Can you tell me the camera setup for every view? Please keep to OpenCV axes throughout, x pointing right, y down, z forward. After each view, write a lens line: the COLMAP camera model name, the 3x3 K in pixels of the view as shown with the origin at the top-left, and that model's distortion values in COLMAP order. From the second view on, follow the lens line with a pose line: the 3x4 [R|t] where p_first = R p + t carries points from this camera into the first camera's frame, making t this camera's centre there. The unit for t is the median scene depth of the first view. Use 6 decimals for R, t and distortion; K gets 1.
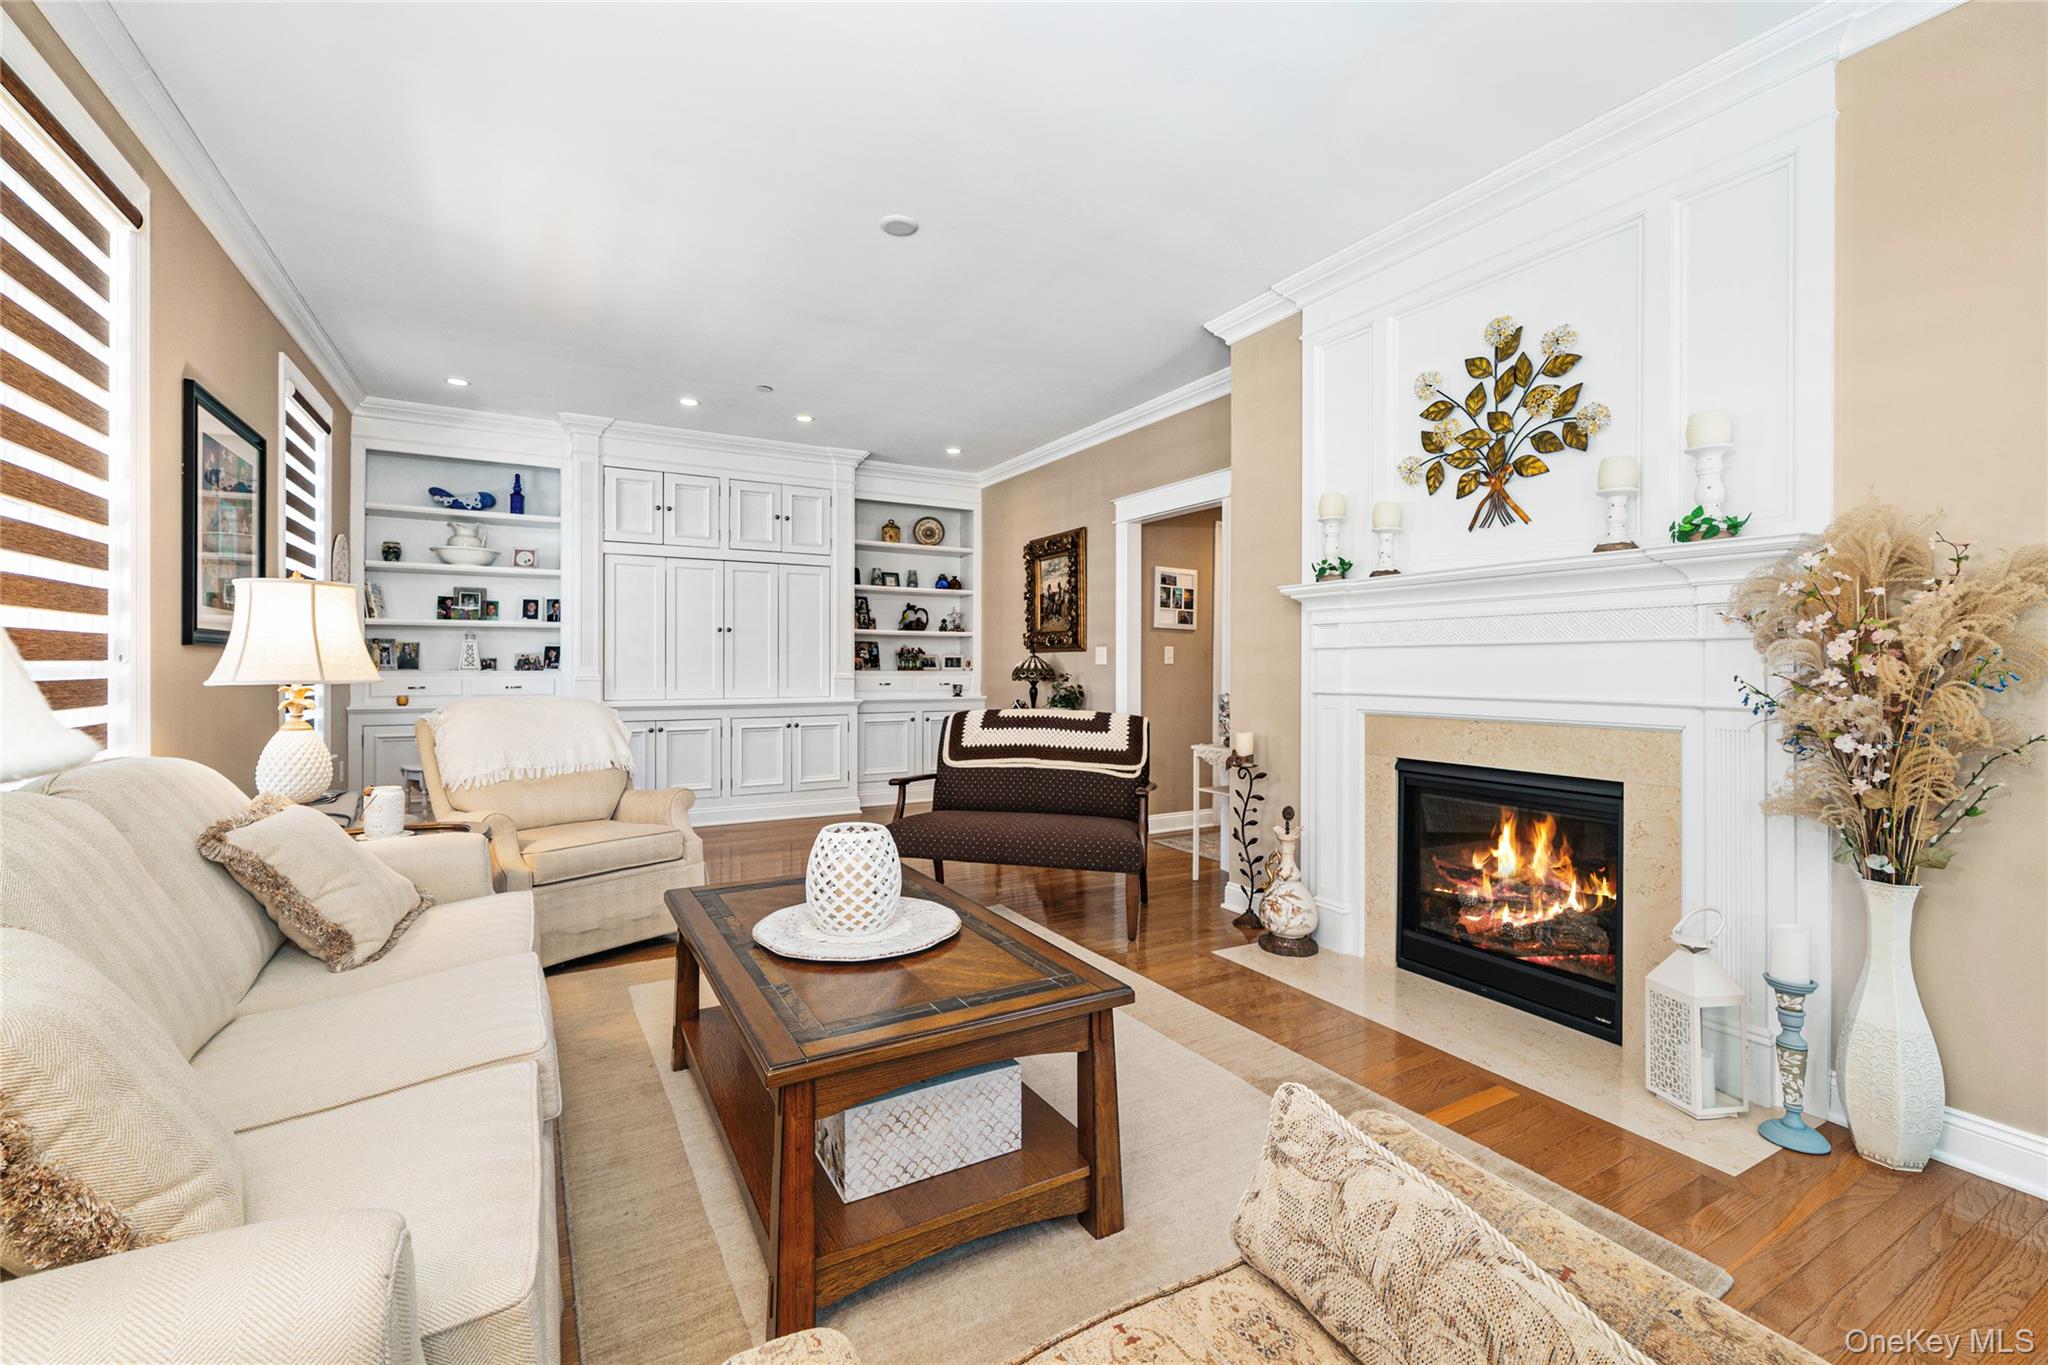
lens RADIAL K [[865.0, 0, 1017.3], [0, 865.0, 664.1], [0, 0, 1]] dist [-0.000761, -0.000014]
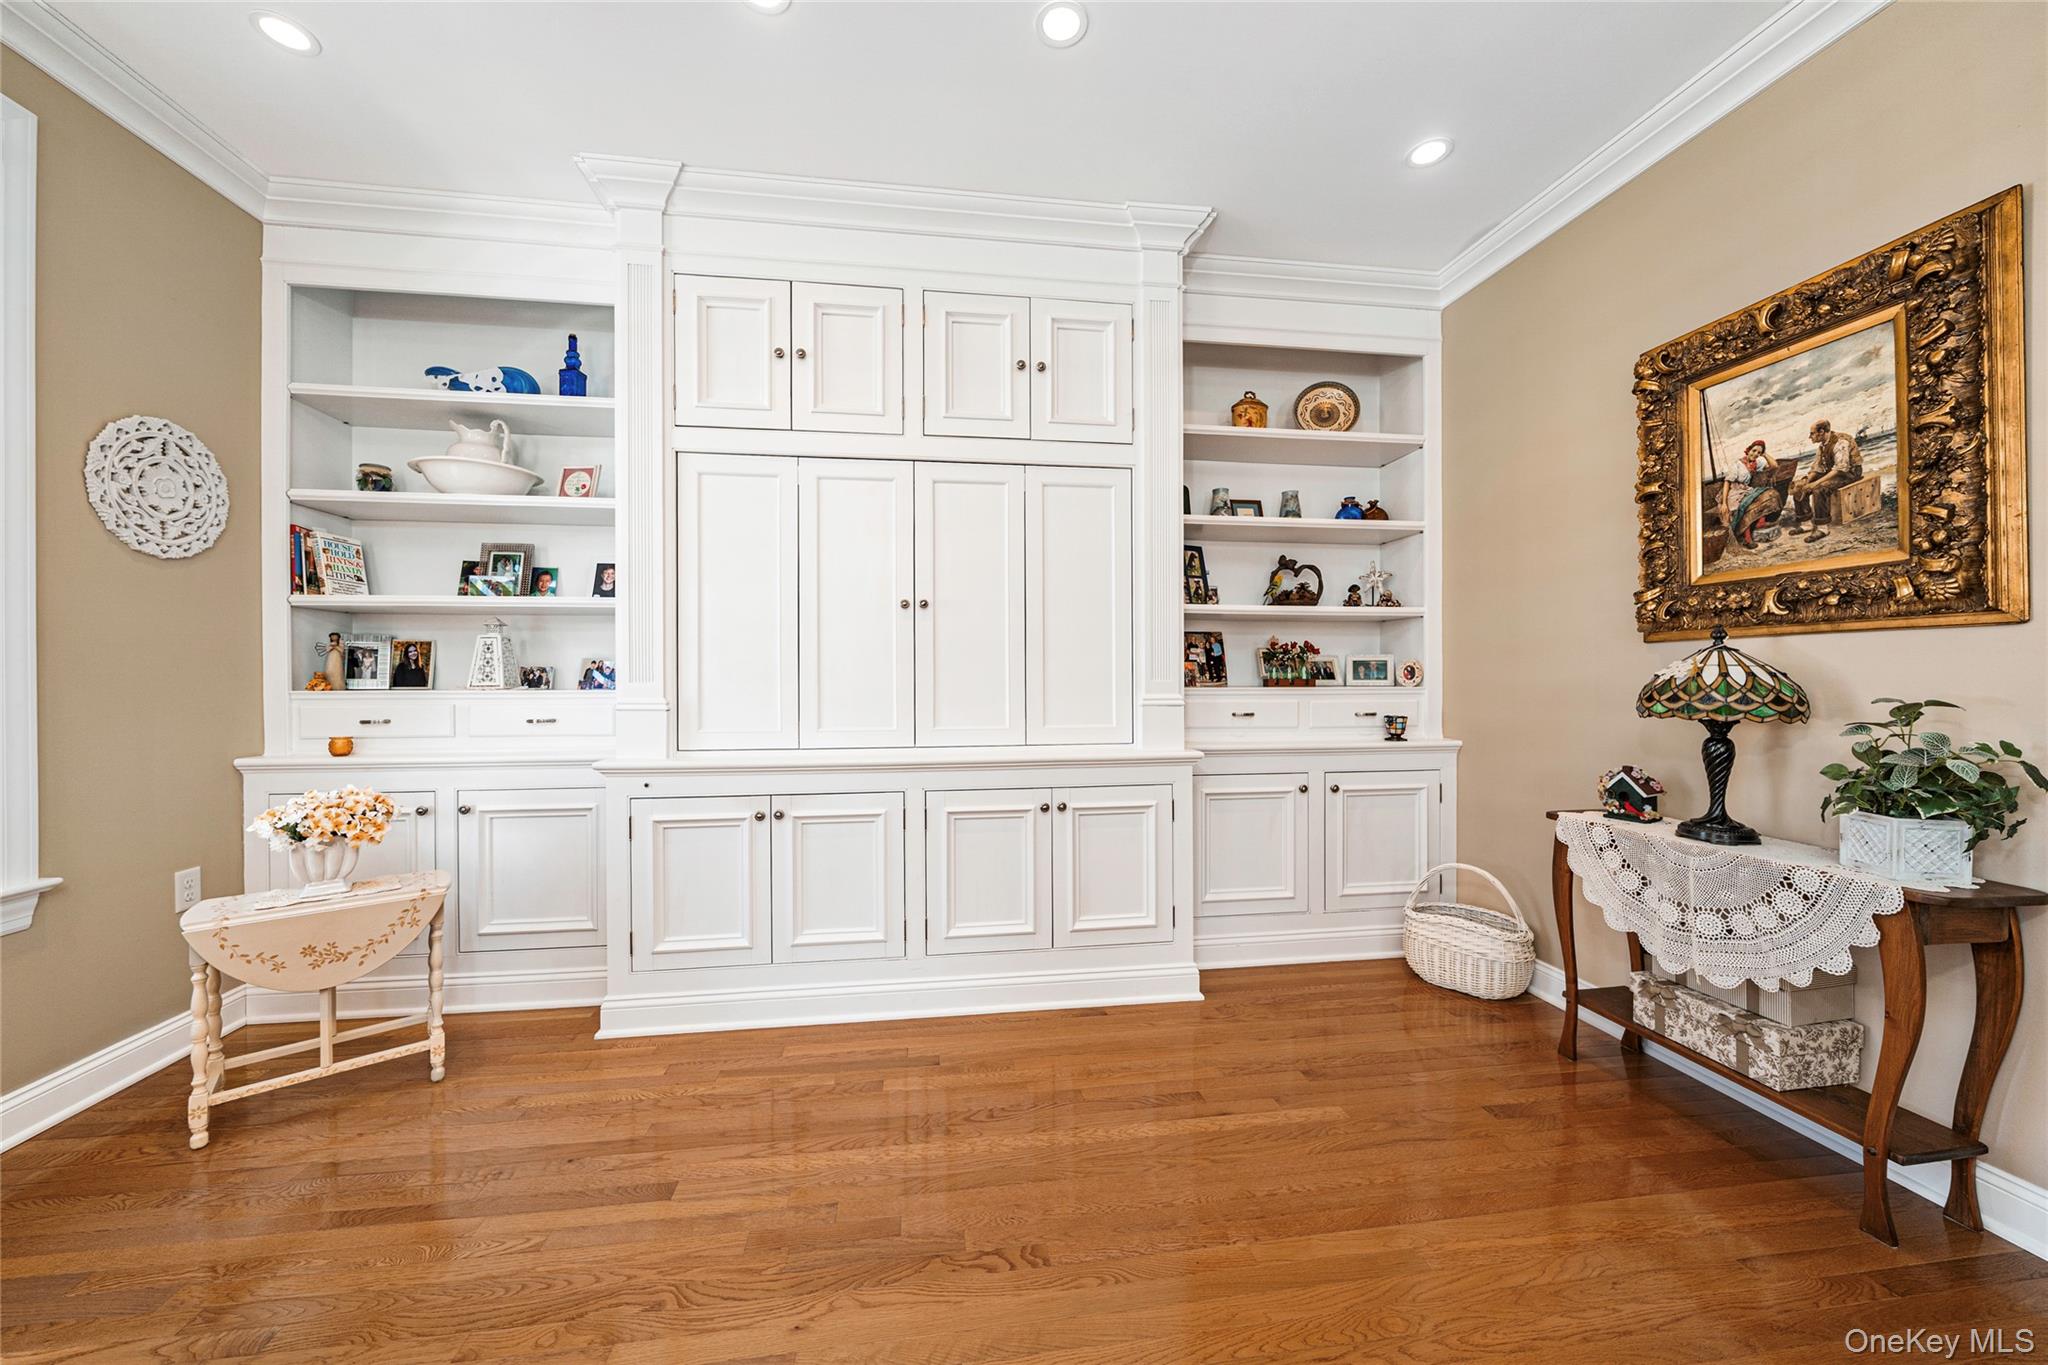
lens RADIAL K [[714.2, 0, 1013.3], [0, 714.2, 673.9], [0, 0, 1]] dist [-0.000401, 0.000026]
pose [[0.930173, -0.005672, -0.367077, -0.136567], [0.004829, 0.999983, -0.003215, 0.000691], [0.367089, 0.001218, 0.930185, 0.624878]]
